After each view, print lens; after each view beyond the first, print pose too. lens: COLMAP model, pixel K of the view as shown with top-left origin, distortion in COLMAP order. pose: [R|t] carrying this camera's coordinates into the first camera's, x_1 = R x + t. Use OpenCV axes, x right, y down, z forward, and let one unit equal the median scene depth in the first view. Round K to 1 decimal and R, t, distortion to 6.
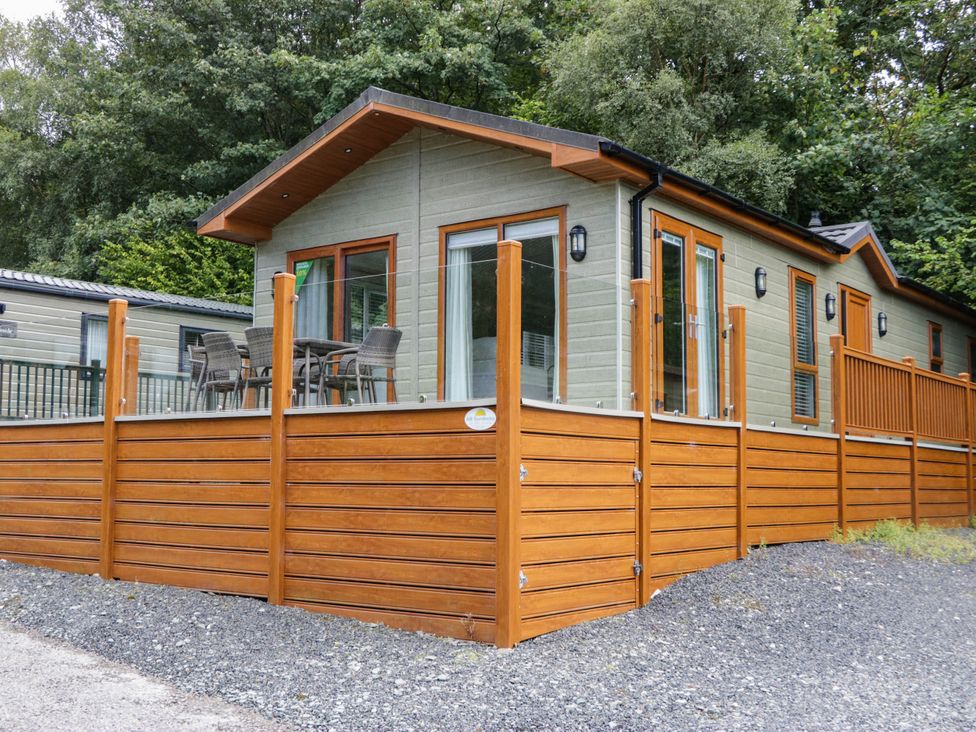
lens RADIAL K [[1152.8, 0, 491.1], [0, 1152.8, 365.2], [0, 0, 1]] dist [-0.084536, 0.000000]
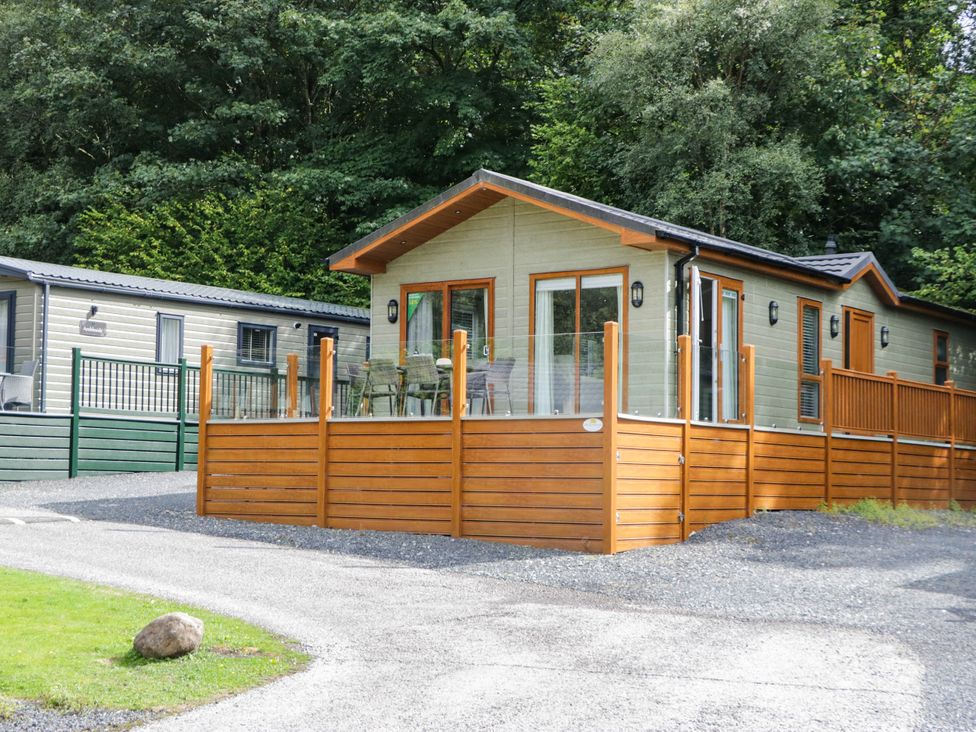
lens RADIAL K [[1626.9, 0, 486.8], [0, 1626.9, 364.2], [0, 0, 1]] dist [0.055811, 0.000000]
pose [[0.999646, 0.008095, 0.025335, -0.138003], [-0.008802, 0.999572, 0.027915, -0.066635], [-0.025098, -0.028129, 0.999289, -0.857300]]
